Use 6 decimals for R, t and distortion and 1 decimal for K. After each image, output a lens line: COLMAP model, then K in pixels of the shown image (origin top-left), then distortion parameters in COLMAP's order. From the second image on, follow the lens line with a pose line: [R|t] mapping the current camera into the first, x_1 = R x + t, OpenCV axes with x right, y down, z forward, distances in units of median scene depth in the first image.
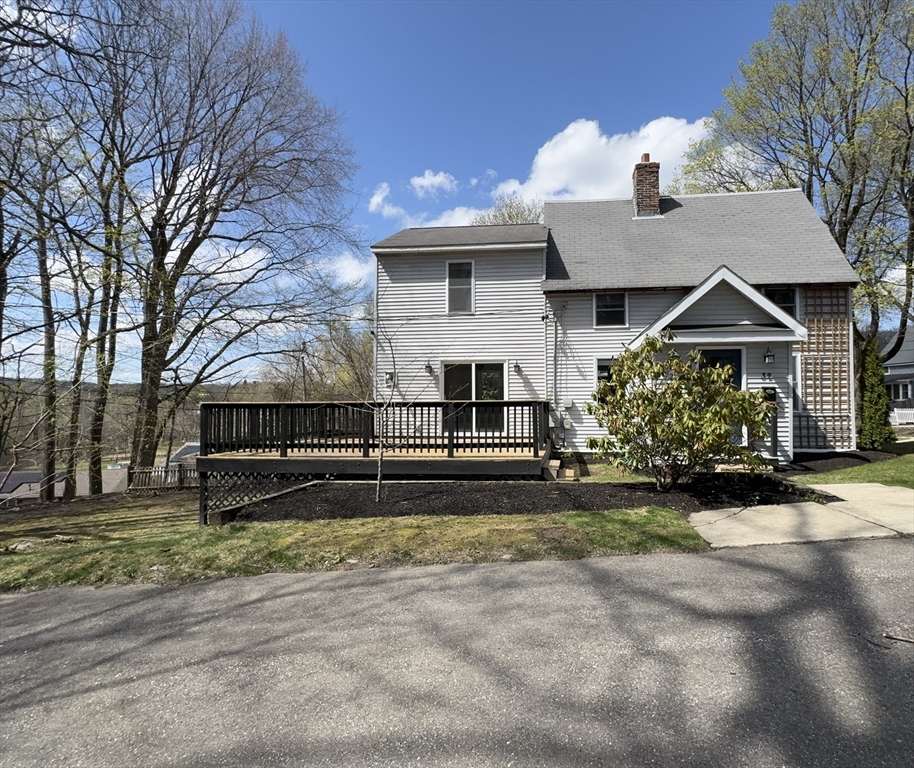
lens RADIAL K [[497.8, 0, 520.6], [0, 497.8, 384.7], [0, 0, 1]] dist [-0.000350, 0.000001]
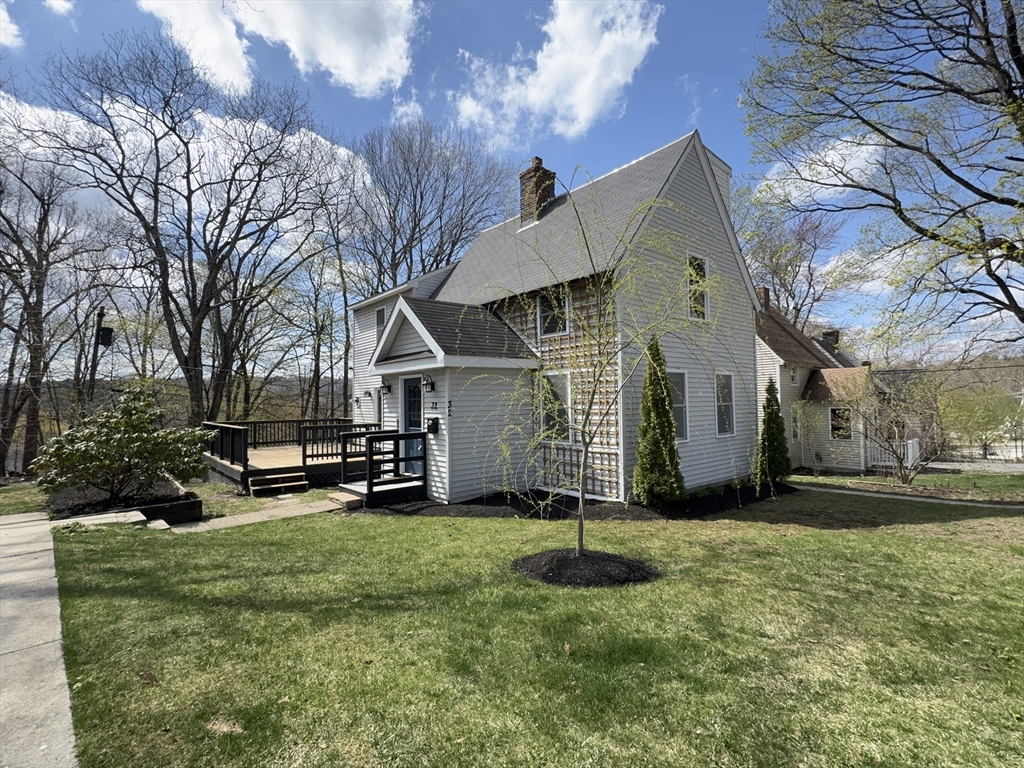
lens RADIAL K [[481.0, 0, 512.0], [0, 481.0, 384.0], [0, 0, 1]] dist [-0.000816, -0.000079]
pose [[0.718776, -0.029482, -0.694617, 1.034549], [0.031572, 0.999454, -0.009751, -0.037373], [0.694525, -0.014922, 0.719314, 0.384279]]
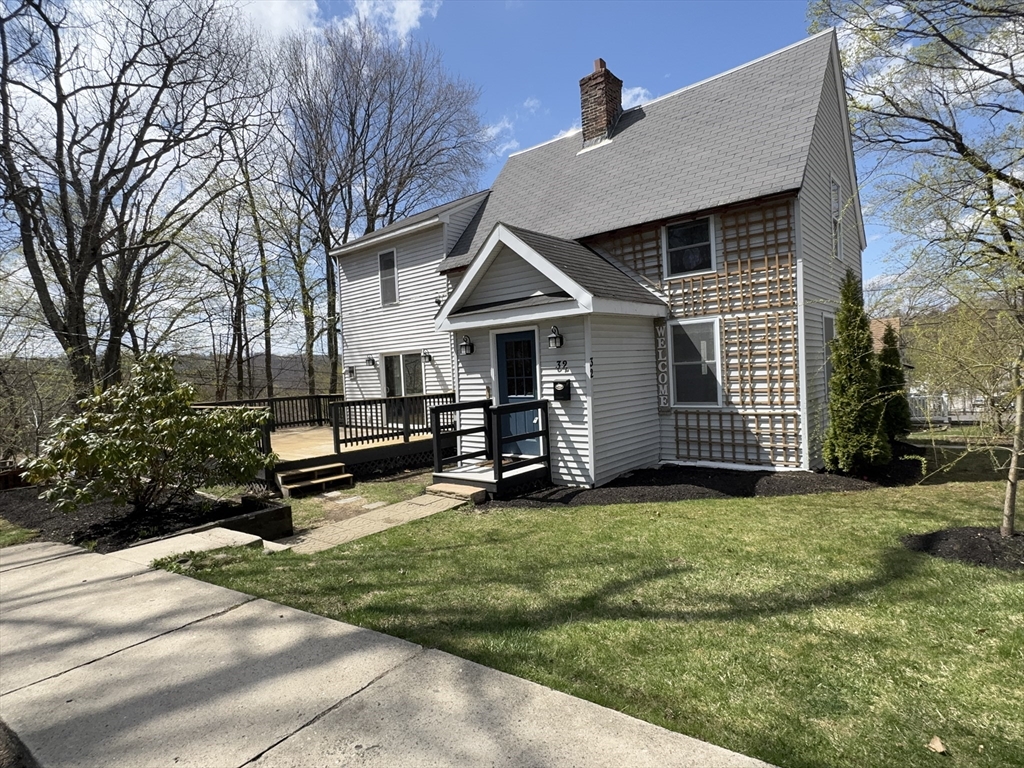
lens RADIAL K [[540.9, 0, 512.0], [0, 540.9, 384.0], [0, 0, 1]] dist [-0.000860, 0.000312]
pose [[0.820601, -0.020340, -0.571139, 0.746485], [0.061925, 0.996647, 0.053480, -0.030710], [0.568136, -0.079254, 0.819109, 0.263394]]
